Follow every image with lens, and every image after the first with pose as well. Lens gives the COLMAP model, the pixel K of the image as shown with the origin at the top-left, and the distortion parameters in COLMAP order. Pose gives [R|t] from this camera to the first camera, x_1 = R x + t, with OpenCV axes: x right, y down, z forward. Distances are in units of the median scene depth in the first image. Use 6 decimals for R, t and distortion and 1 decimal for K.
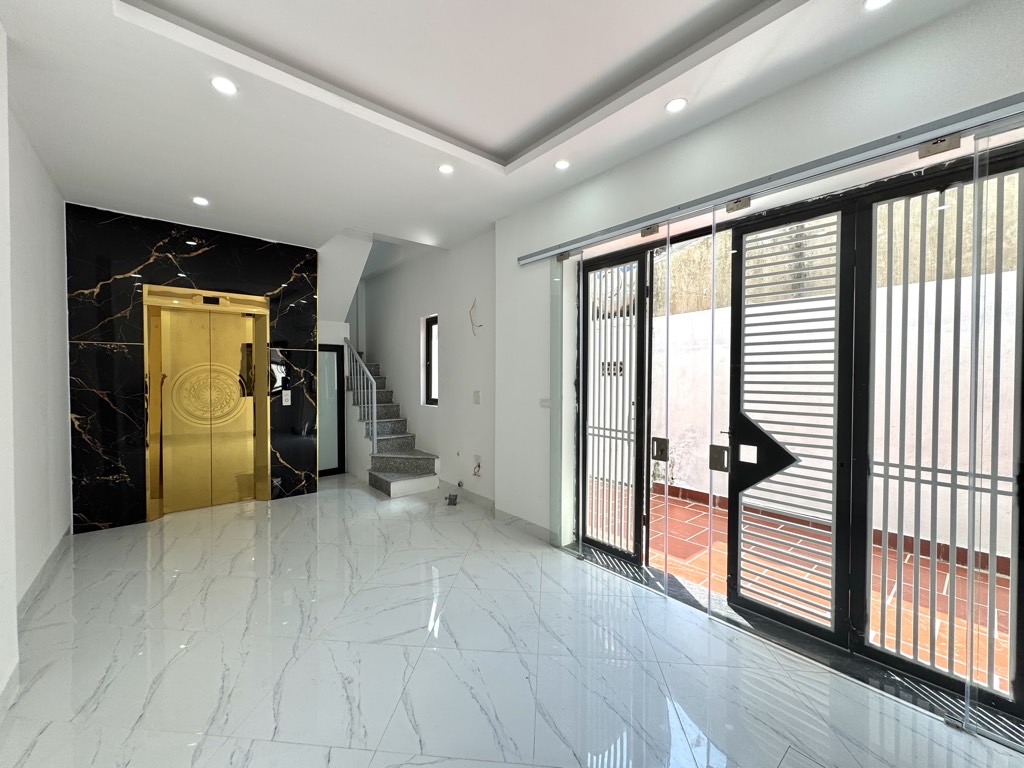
lens RADIAL K [[408.2, 0, 512.0], [0, 408.2, 384.0], [0, 0, 1]] dist [-0.000294, -0.000078]
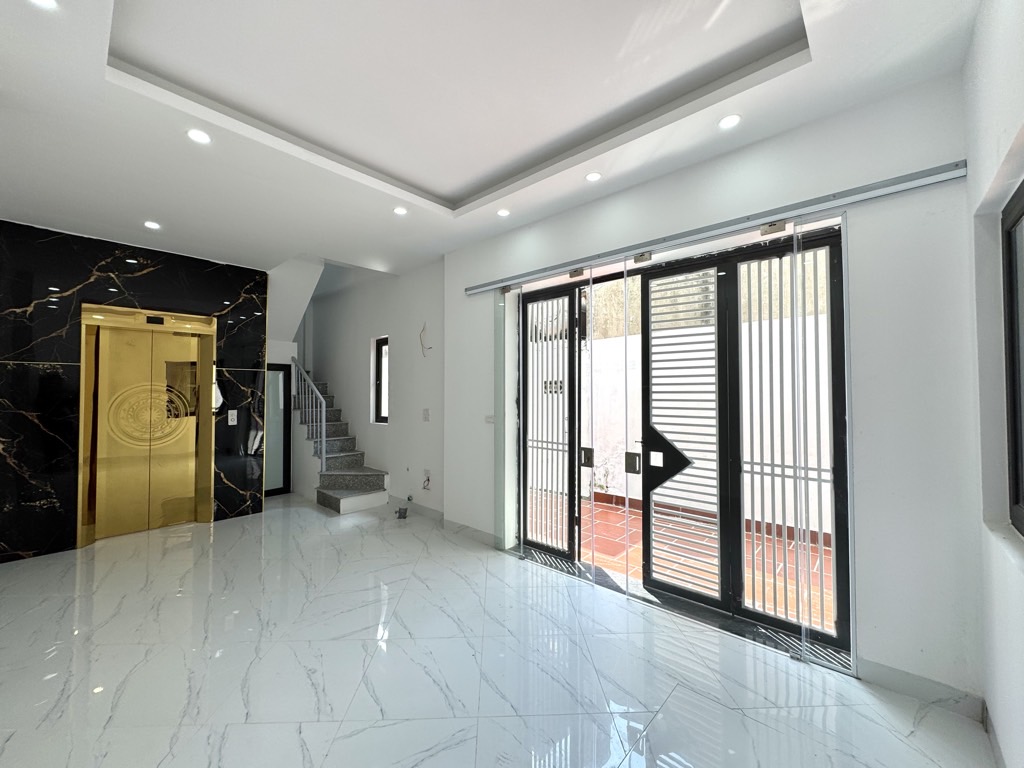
lens RADIAL K [[408.2, 0, 512.0], [0, 408.2, 384.0], [0, 0, 1]] dist [-0.000294, -0.000078]
pose [[0.991849, -0.001374, 0.127412, -0.000700], [0.006672, 0.999130, -0.041166, -0.003408], [-0.127245, 0.041681, 0.990995, -0.118415]]
